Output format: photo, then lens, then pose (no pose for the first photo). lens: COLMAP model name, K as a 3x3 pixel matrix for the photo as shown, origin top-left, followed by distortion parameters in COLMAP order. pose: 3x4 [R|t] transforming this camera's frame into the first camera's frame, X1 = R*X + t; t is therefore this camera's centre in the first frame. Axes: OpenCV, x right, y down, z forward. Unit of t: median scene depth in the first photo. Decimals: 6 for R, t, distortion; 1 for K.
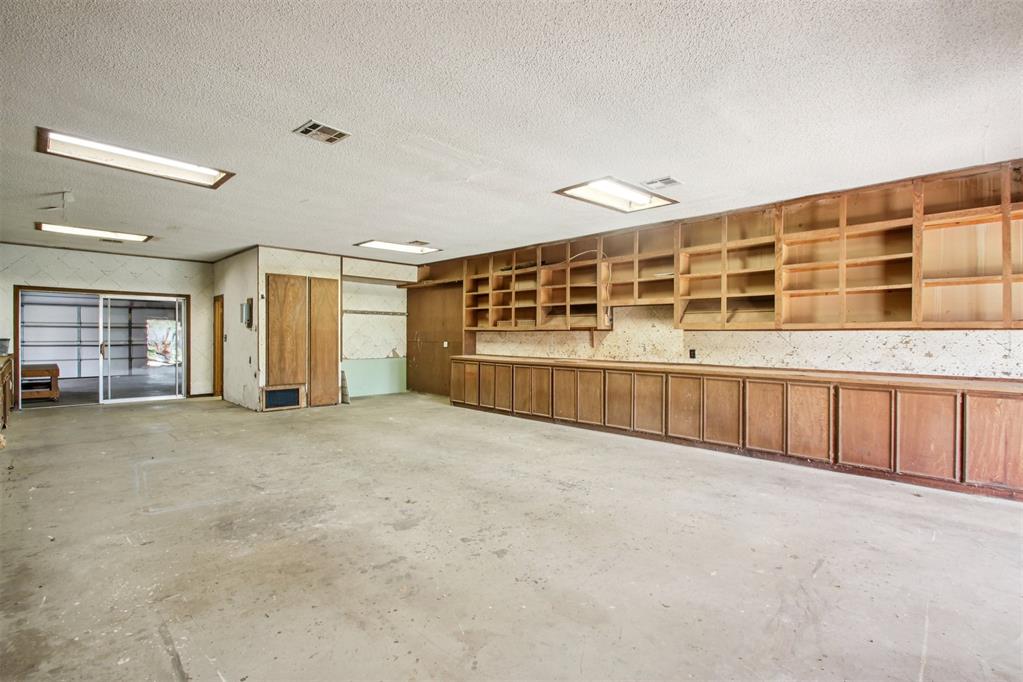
lens RADIAL K [[477.8, 0, 507.9], [0, 477.8, 340.3], [0, 0, 1]] dist [0.002688, -0.000662]
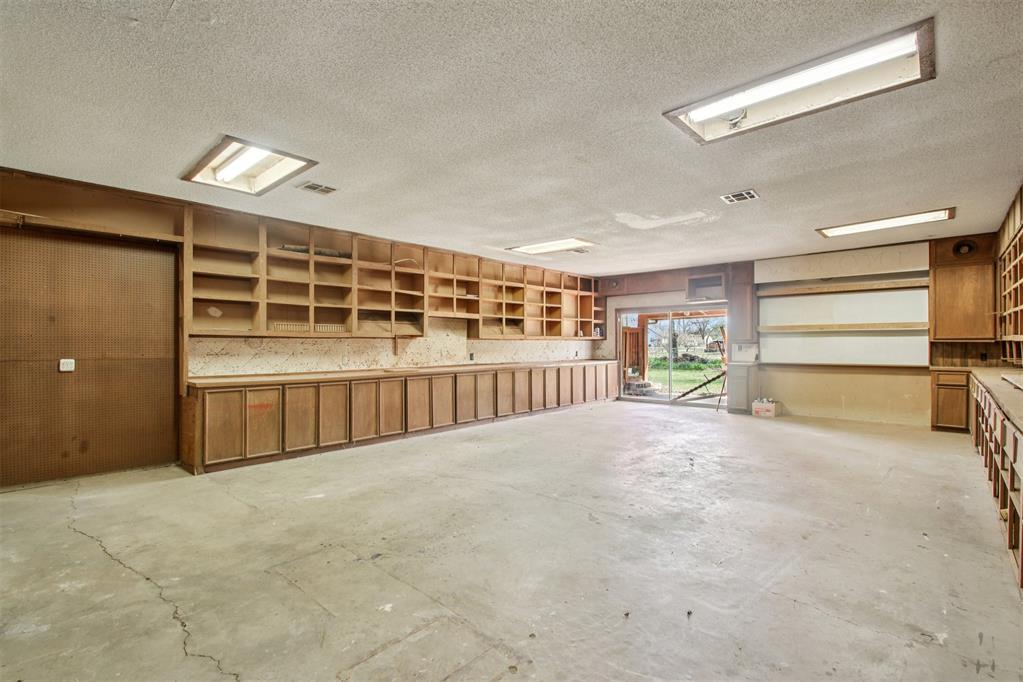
lens RADIAL K [[477.8, 0, 512.6], [0, 477.8, 339.8], [0, 0, 1]] dist [0.002688, -0.000662]
pose [[-0.039287, 0.004373, 0.999218, -0.731630], [0.011914, 0.999921, -0.003907, -0.009847], [-0.999157, 0.011751, -0.039336, 0.721453]]
